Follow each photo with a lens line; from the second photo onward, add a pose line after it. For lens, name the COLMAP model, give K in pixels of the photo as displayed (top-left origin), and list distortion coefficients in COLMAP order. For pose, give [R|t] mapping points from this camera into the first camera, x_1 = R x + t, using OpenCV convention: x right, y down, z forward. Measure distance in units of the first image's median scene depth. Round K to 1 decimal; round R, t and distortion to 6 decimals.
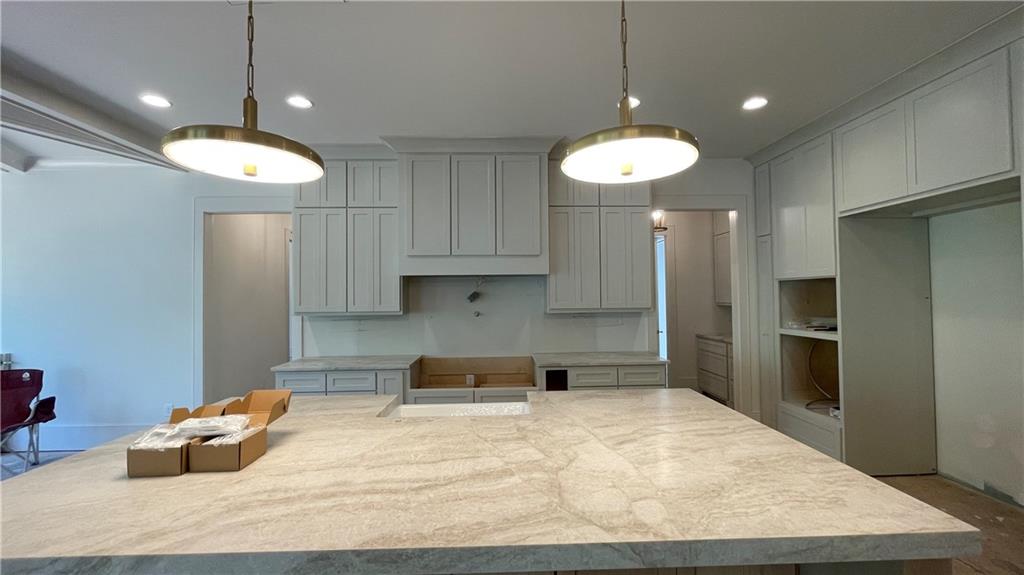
lens RADIAL K [[411.1, 0, 513.5], [0, 411.1, 288.7], [0, 0, 1]] dist [0.001974, 0.000103]
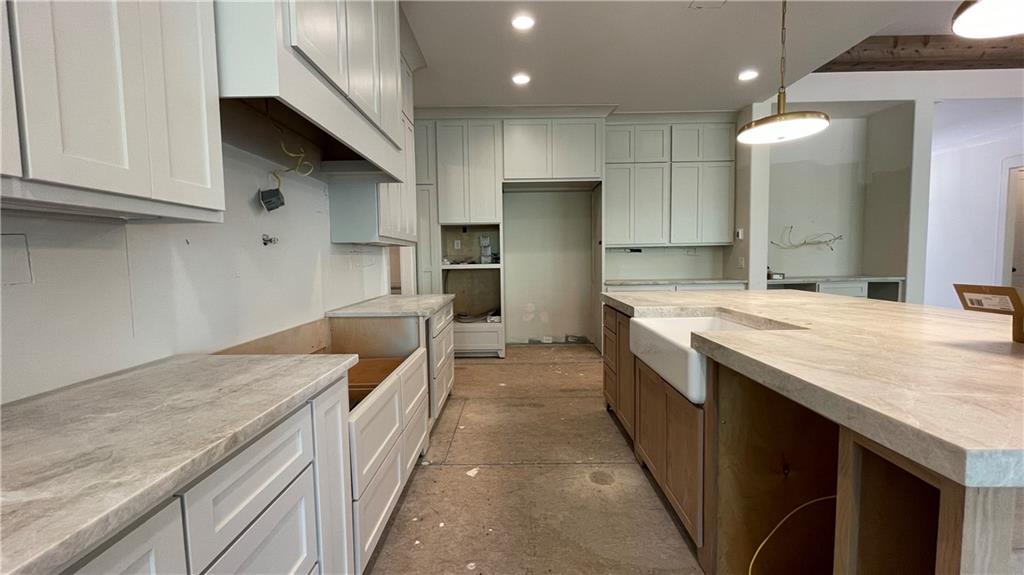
lens RADIAL K [[411.1, 0, 512.2], [0, 411.1, 287.6], [0, 0, 1]] dist [0.001974, 0.000103]
pose [[0.053117, -0.063170, 0.996588, -0.659955], [-0.014511, 0.997843, 0.064022, 0.099760], [-0.998483, -0.017862, 0.052086, 0.867913]]
